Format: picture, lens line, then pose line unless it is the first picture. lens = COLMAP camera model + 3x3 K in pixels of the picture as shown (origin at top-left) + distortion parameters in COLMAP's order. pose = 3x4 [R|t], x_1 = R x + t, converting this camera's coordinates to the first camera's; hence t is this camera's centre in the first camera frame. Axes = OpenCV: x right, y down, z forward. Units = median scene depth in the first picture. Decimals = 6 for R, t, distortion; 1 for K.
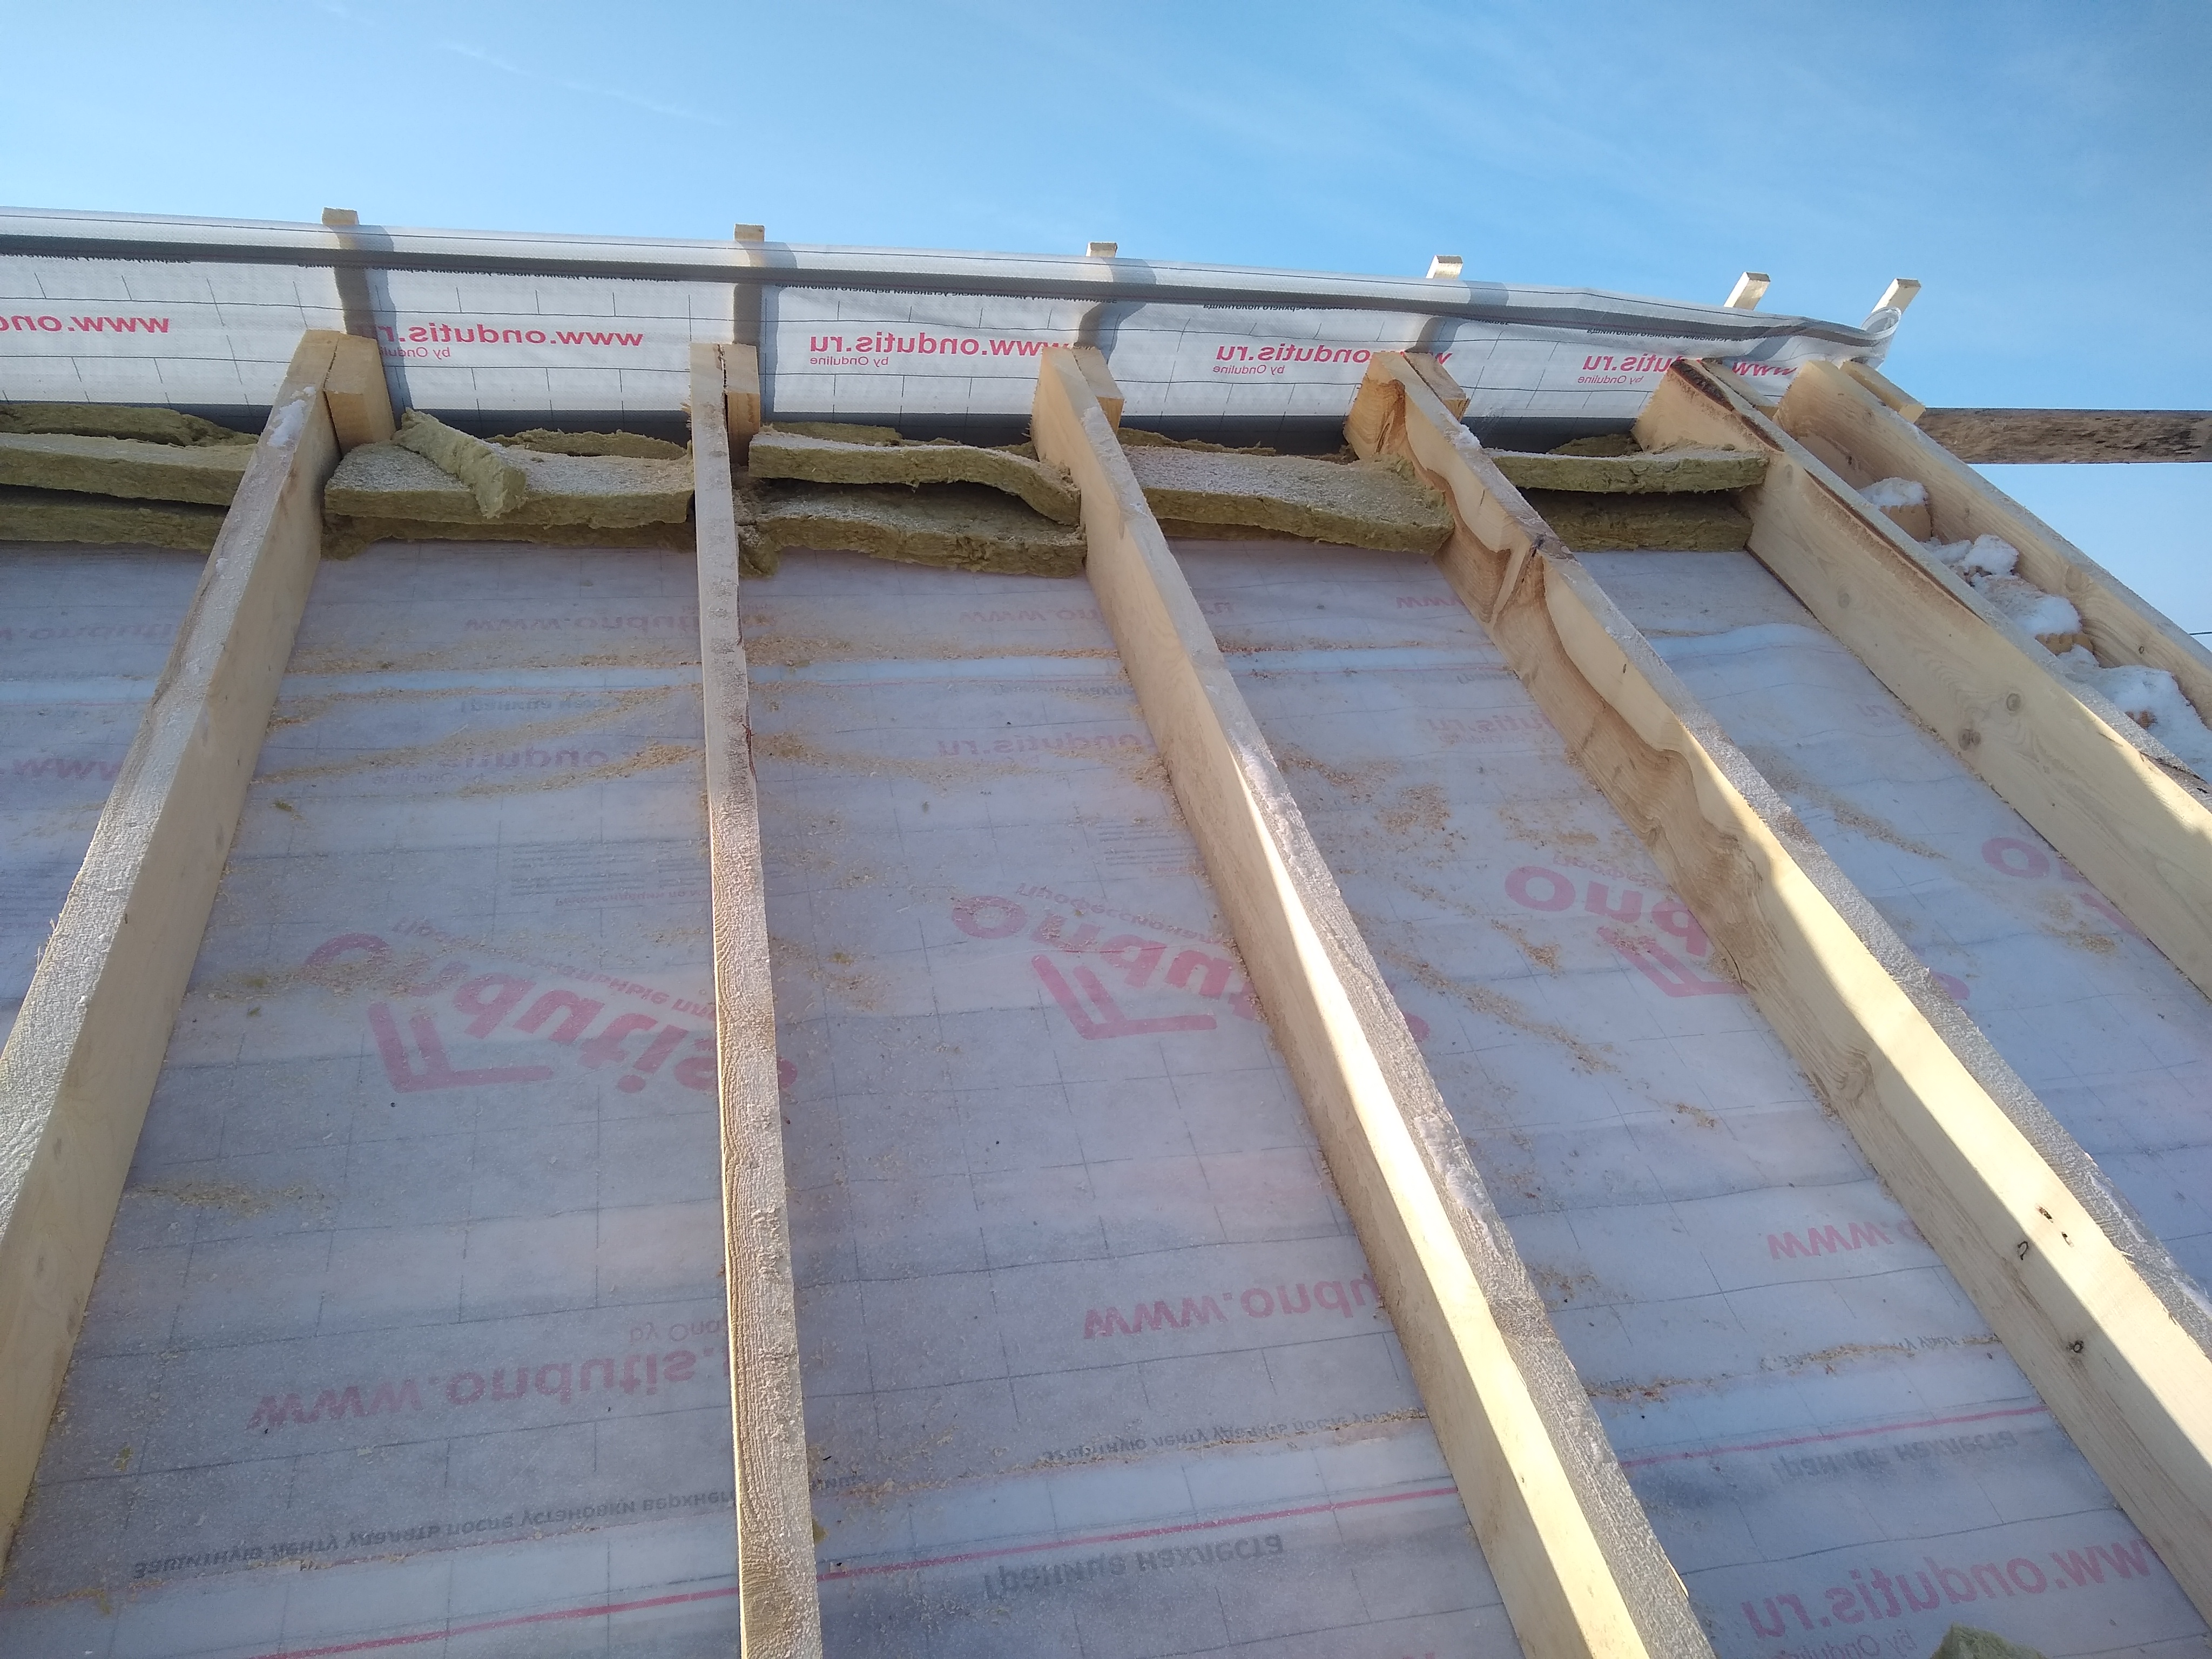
lens RADIAL K [[1759.3, 0, 1103.6], [0, 1759.3, 829.6], [0, 0, 1]] dist [-0.003088, 0.007744]
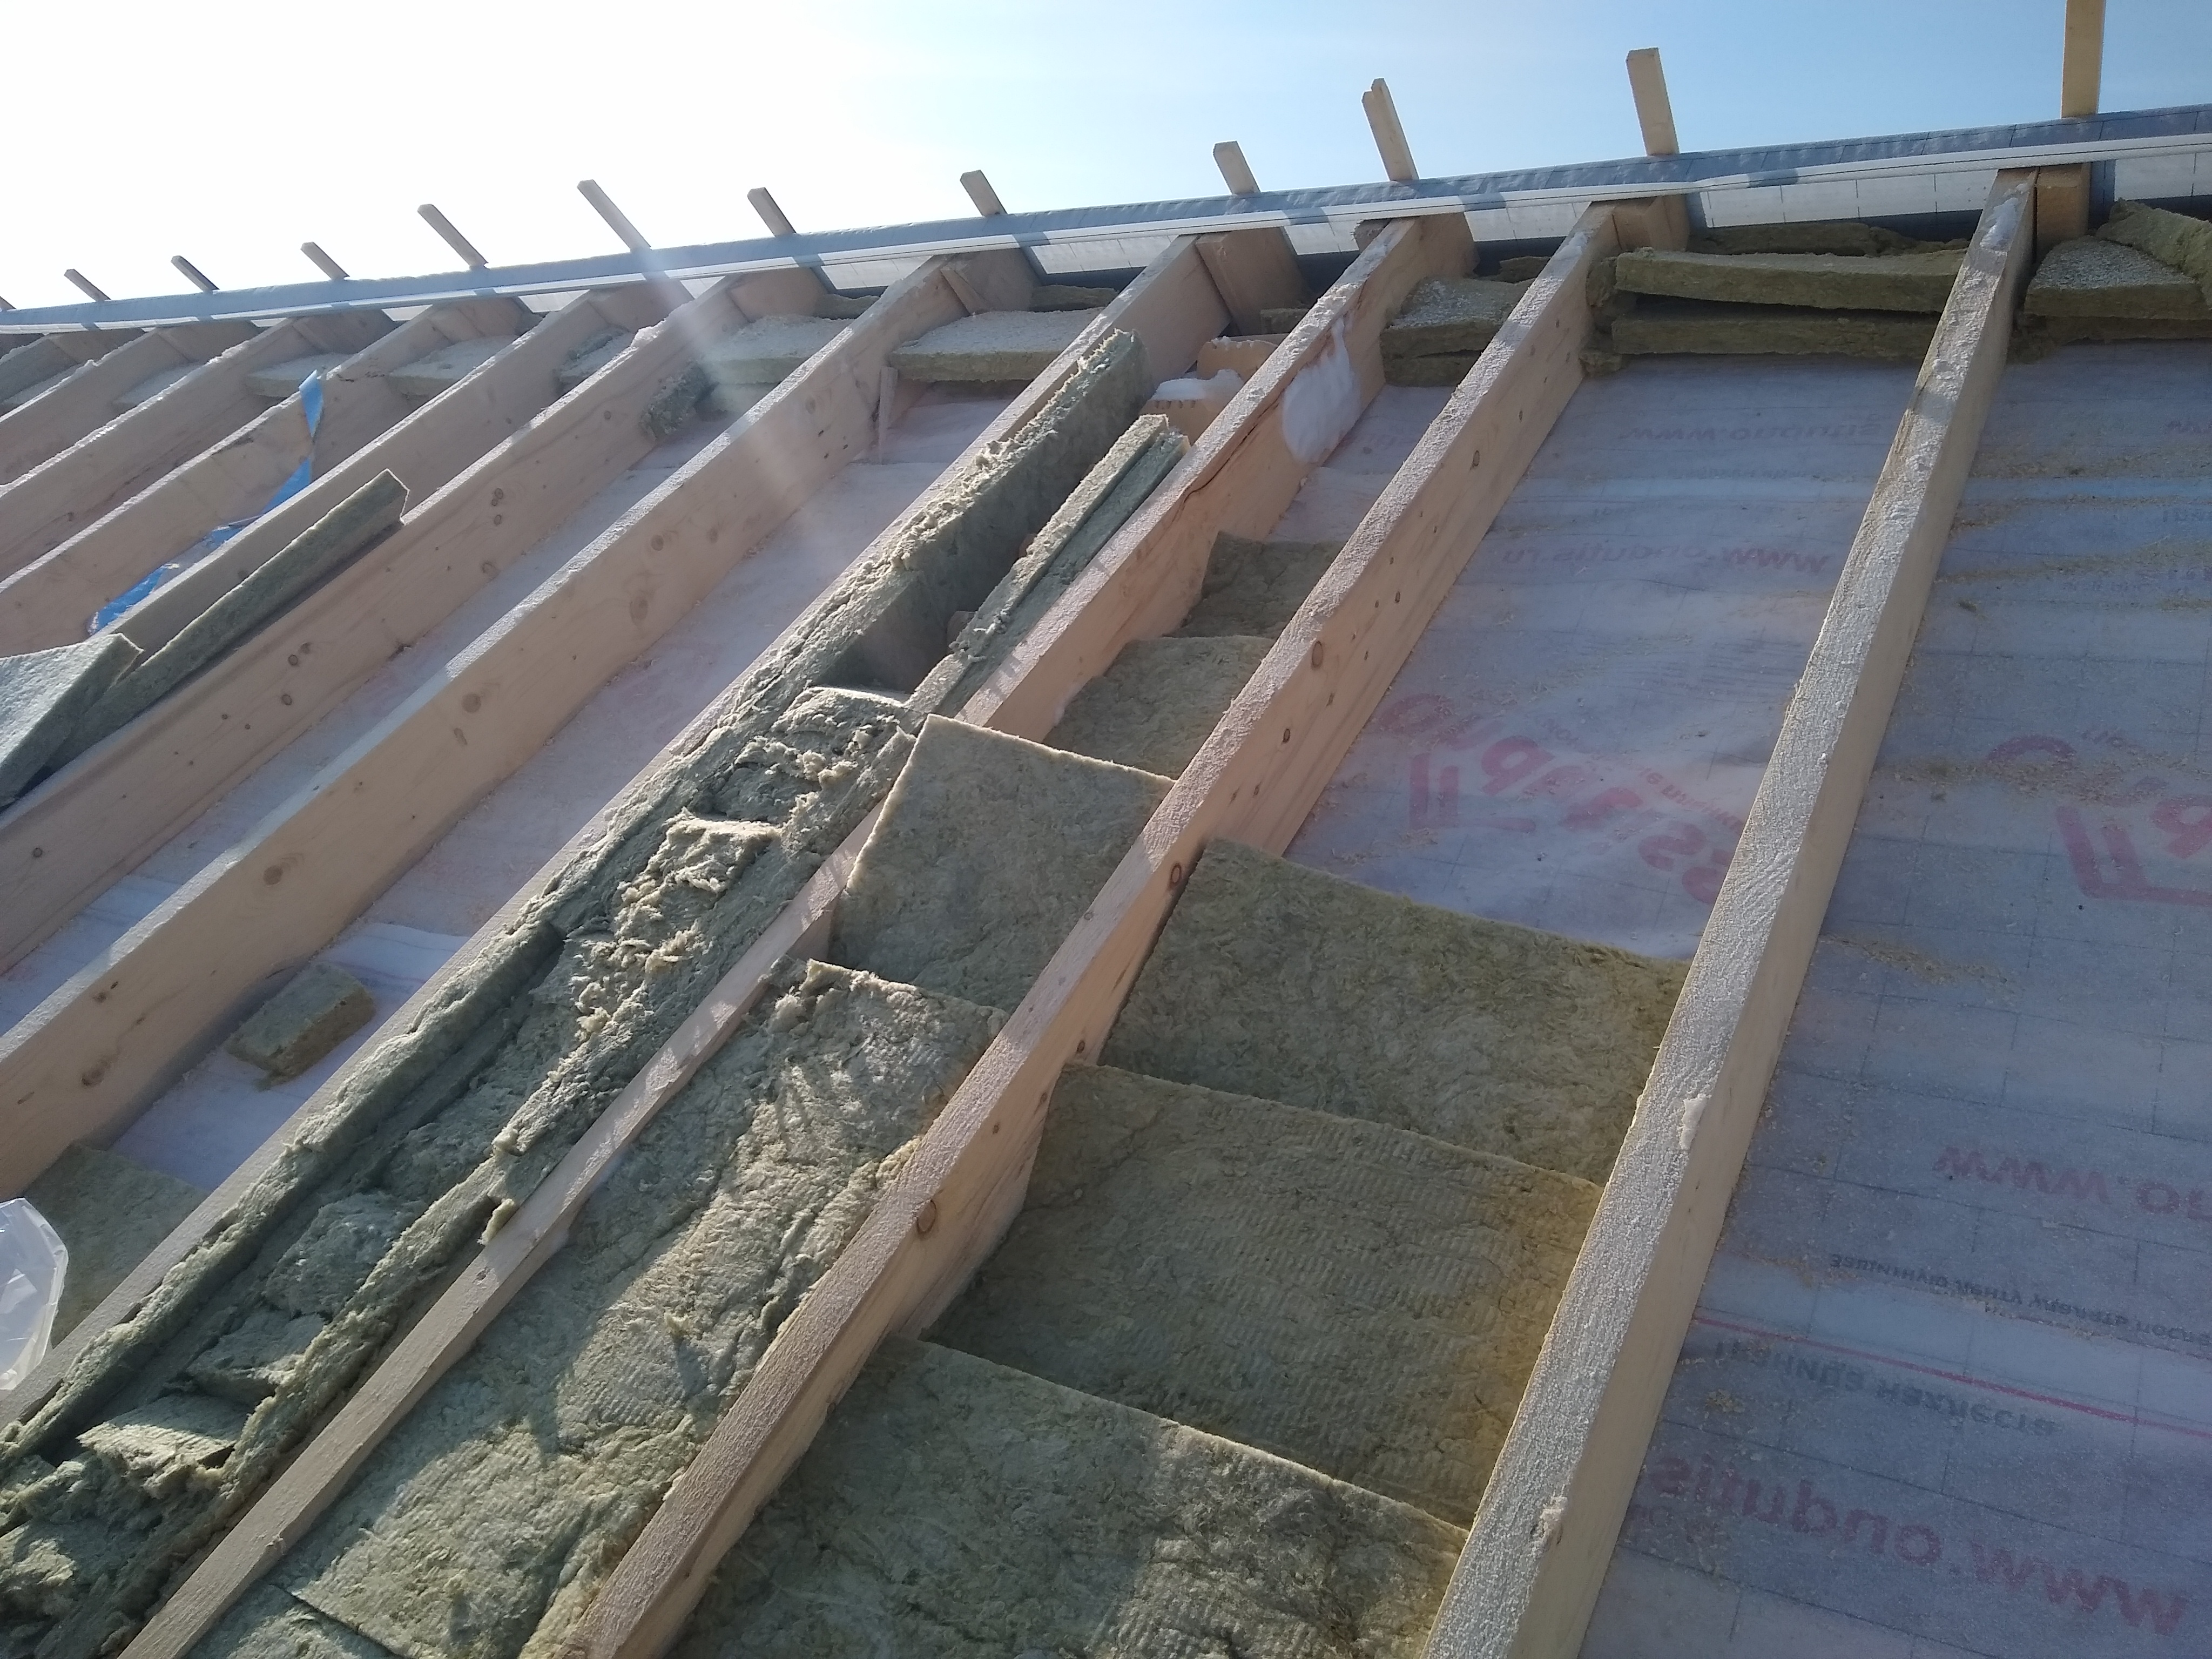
lens RADIAL K [[1759.3, 0, 1106.8], [0, 1759.3, 829.2], [0, 0, 1]] dist [-0.003088, 0.007744]
pose [[0.695891, 0.157524, -0.700659, -0.086515], [-0.093314, 0.987209, 0.129268, 0.031658], [0.712060, -0.024576, 0.701689, -0.077169]]
